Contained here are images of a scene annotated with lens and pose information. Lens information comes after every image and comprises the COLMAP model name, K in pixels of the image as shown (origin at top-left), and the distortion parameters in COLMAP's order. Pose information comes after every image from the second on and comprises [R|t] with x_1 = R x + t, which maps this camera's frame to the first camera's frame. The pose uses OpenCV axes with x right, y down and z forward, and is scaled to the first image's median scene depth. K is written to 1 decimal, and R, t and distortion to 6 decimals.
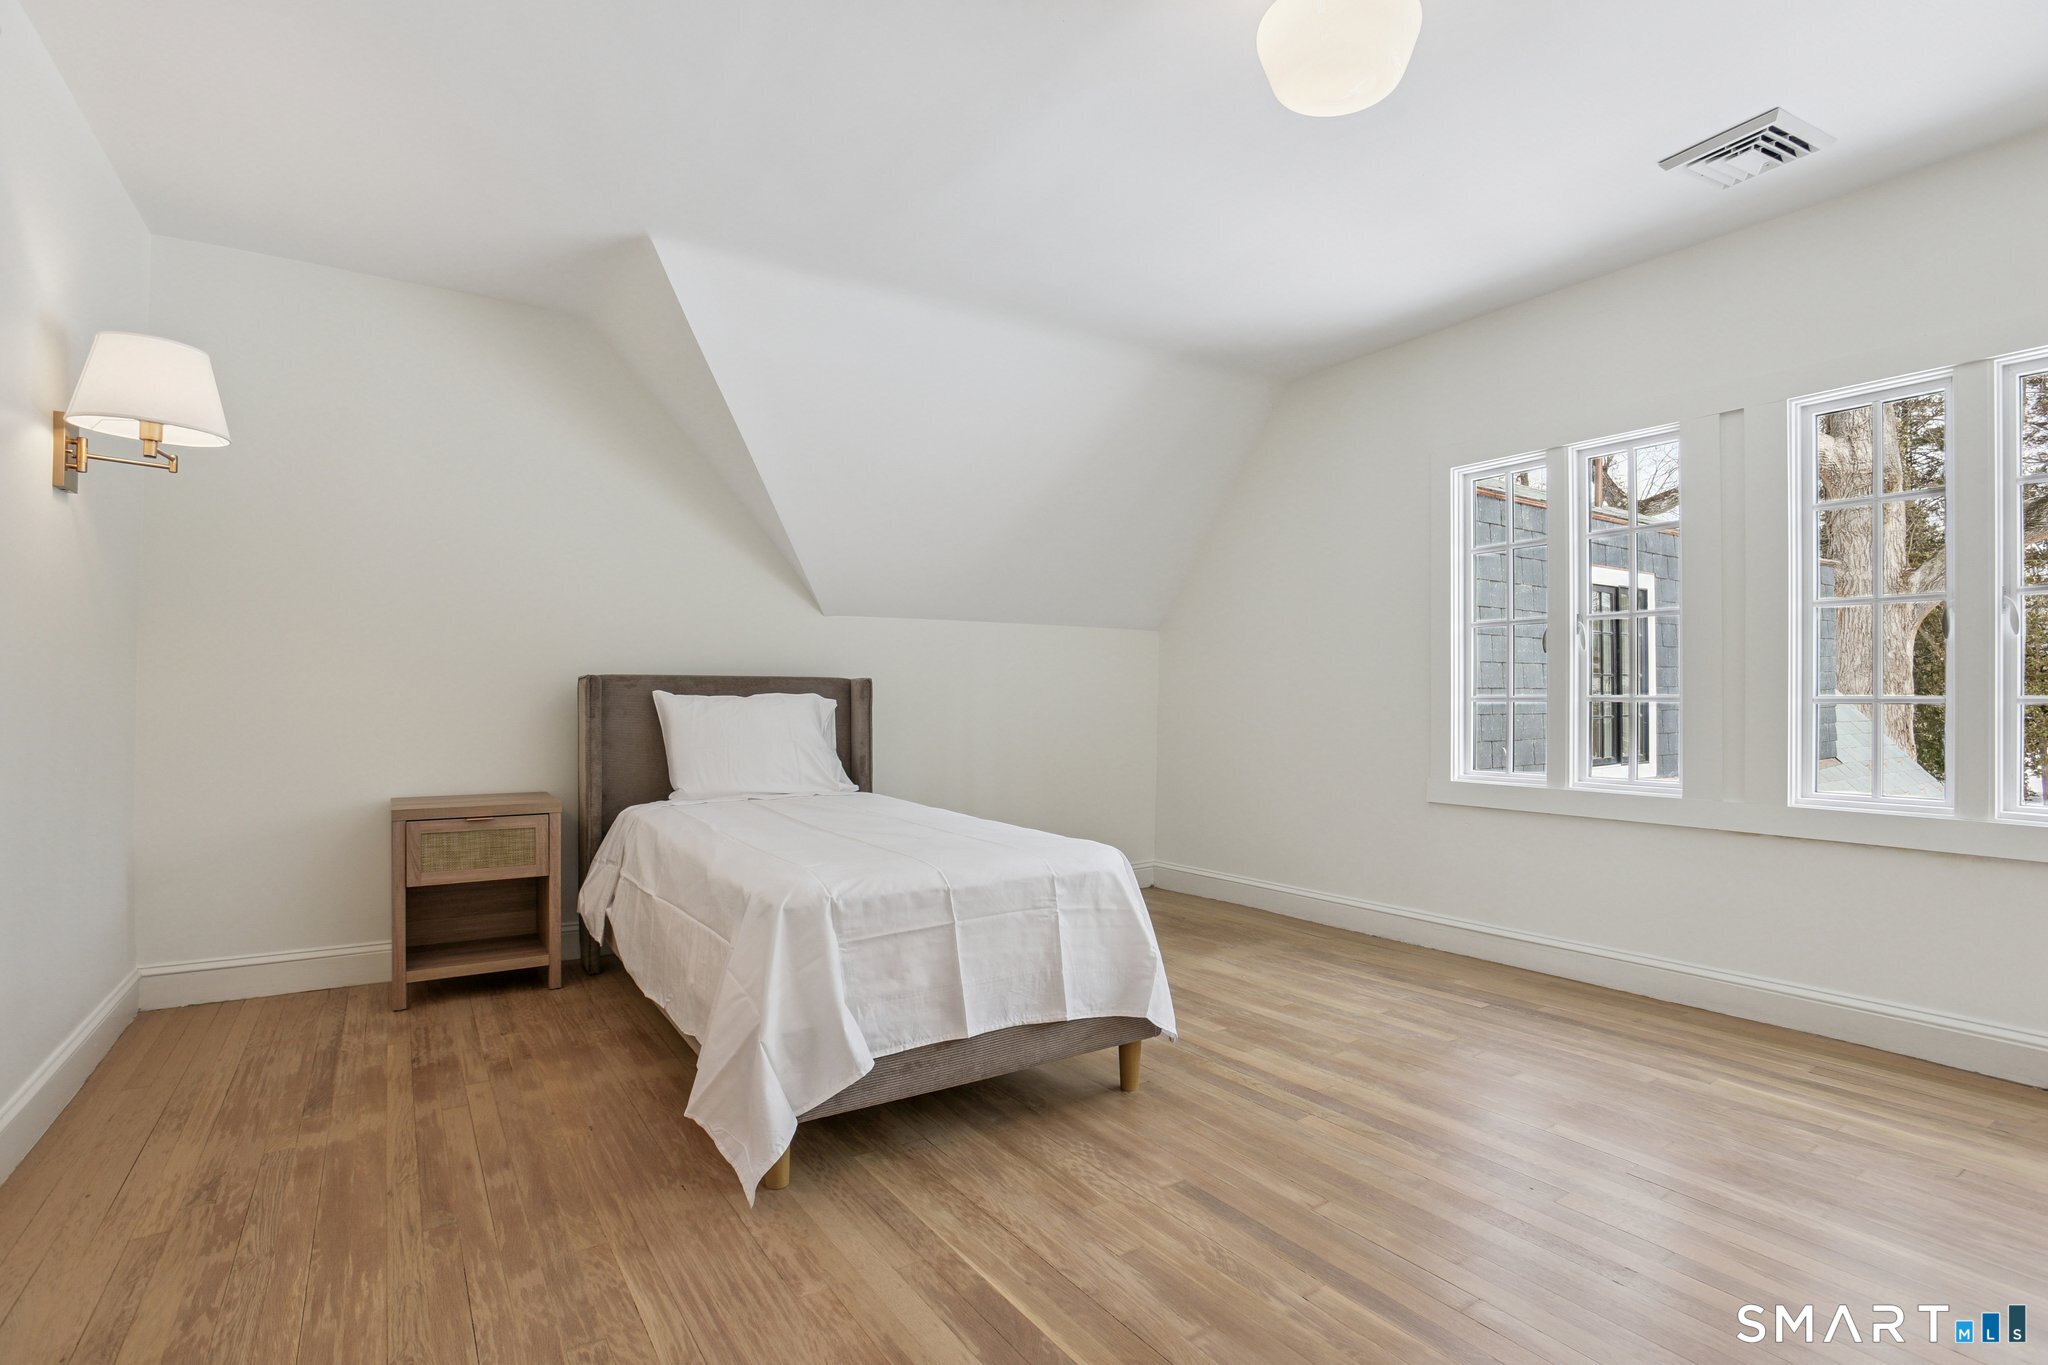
lens RADIAL K [[995.4, 0, 1026.2], [0, 995.4, 683.1], [0, 0, 1]] dist [-0.049001, 0.011466]
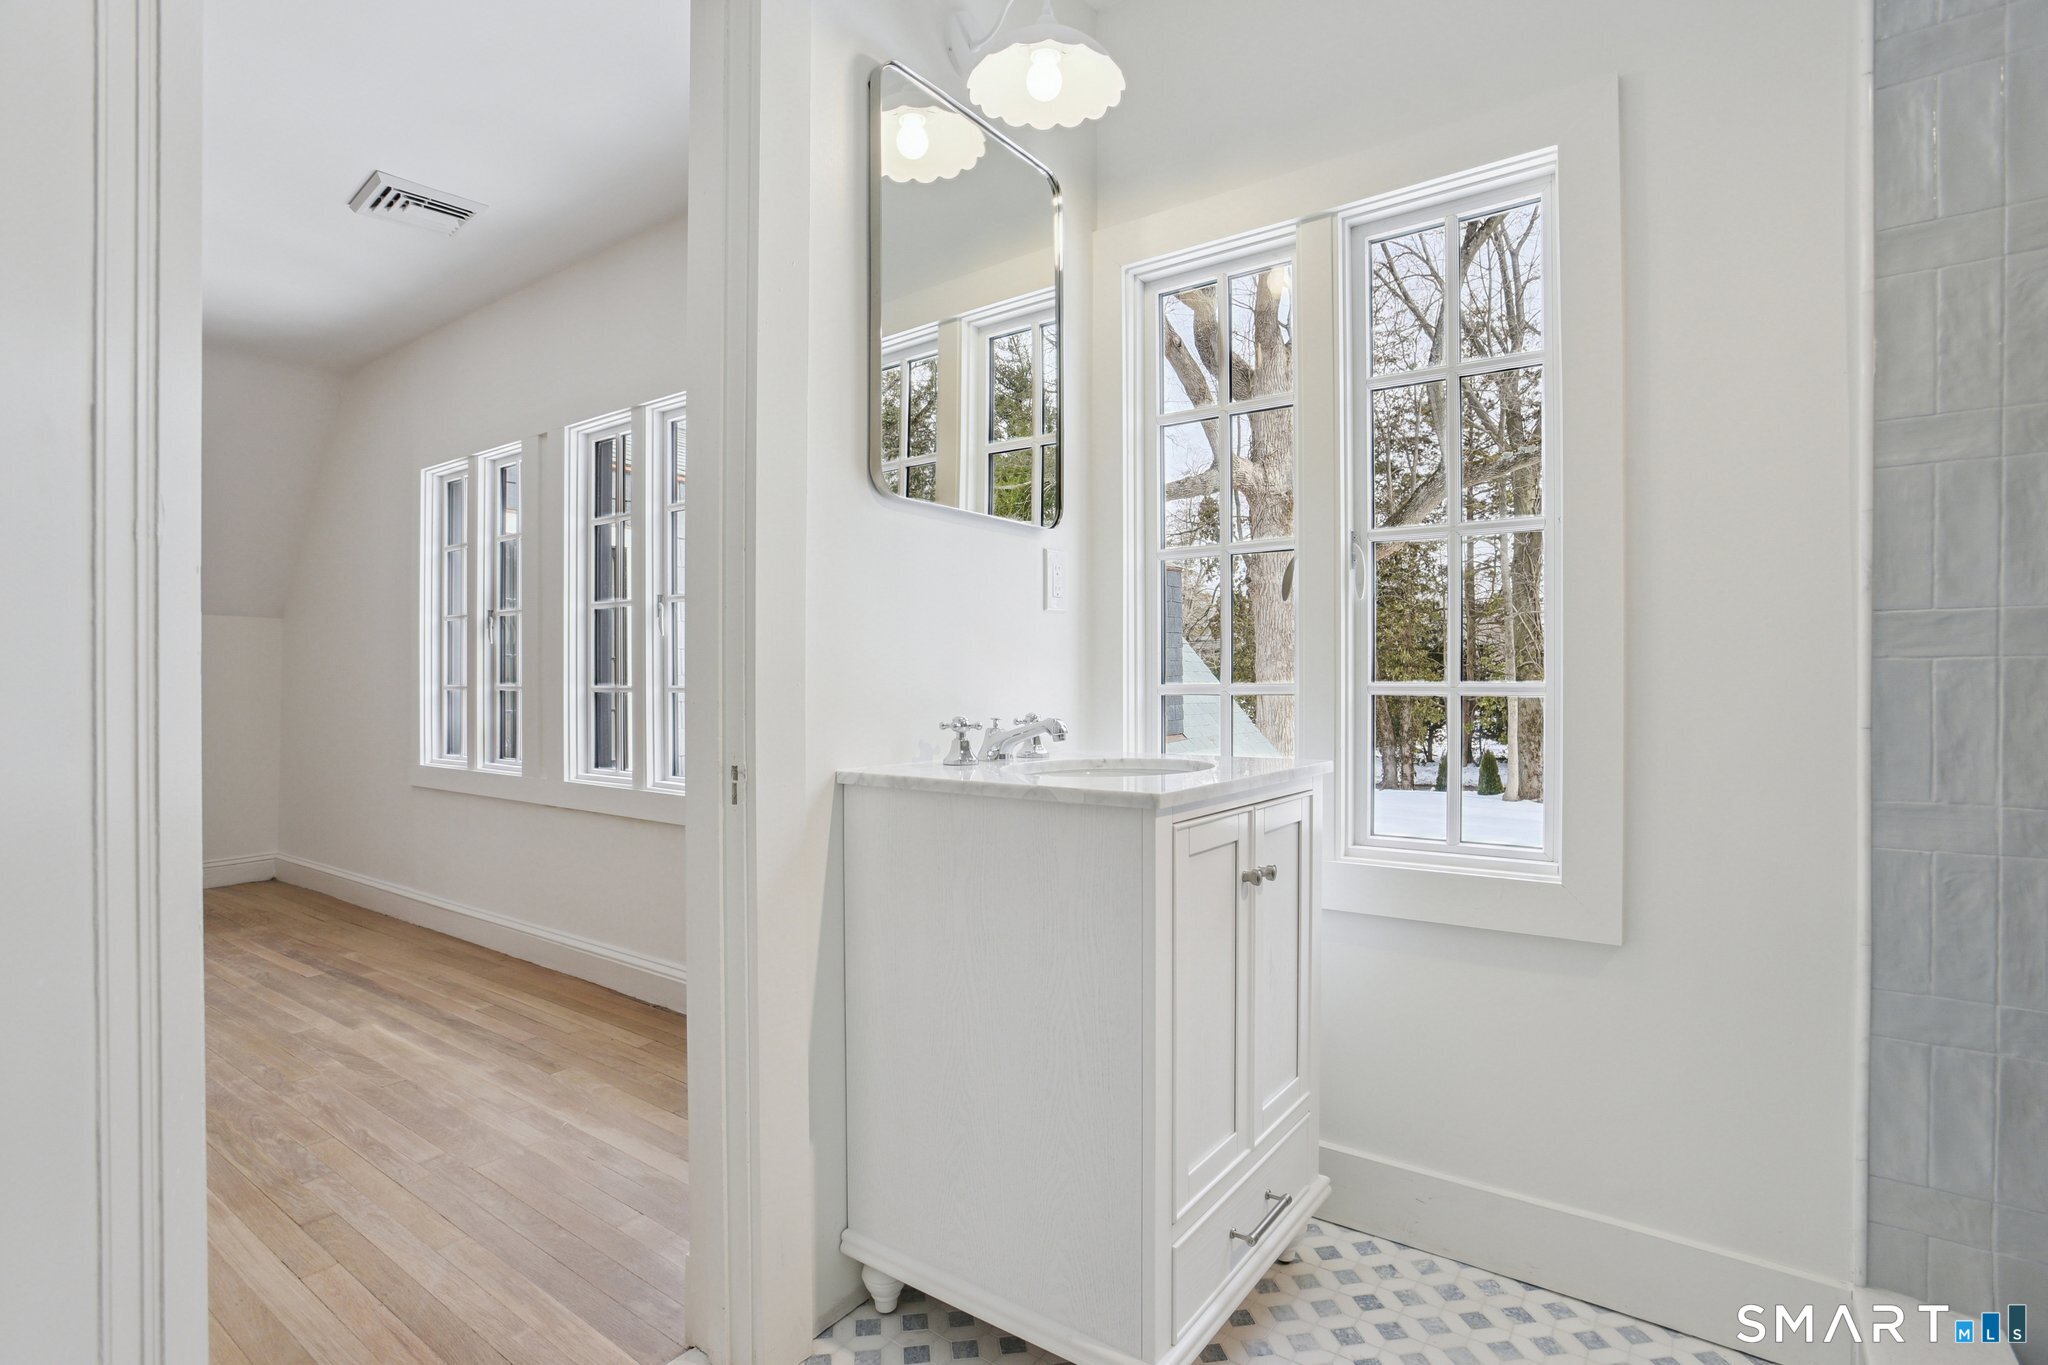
lens RADIAL K [[995.4, 0, 1030.4], [0, 995.4, 690.3], [0, 0, 1]] dist [-0.049001, 0.011466]
pose [[0.926322, -0.005287, 0.376695, 0.938479], [-0.004486, 0.999676, 0.025062, -0.016560], [-0.376706, -0.024905, 0.925998, -0.324096]]
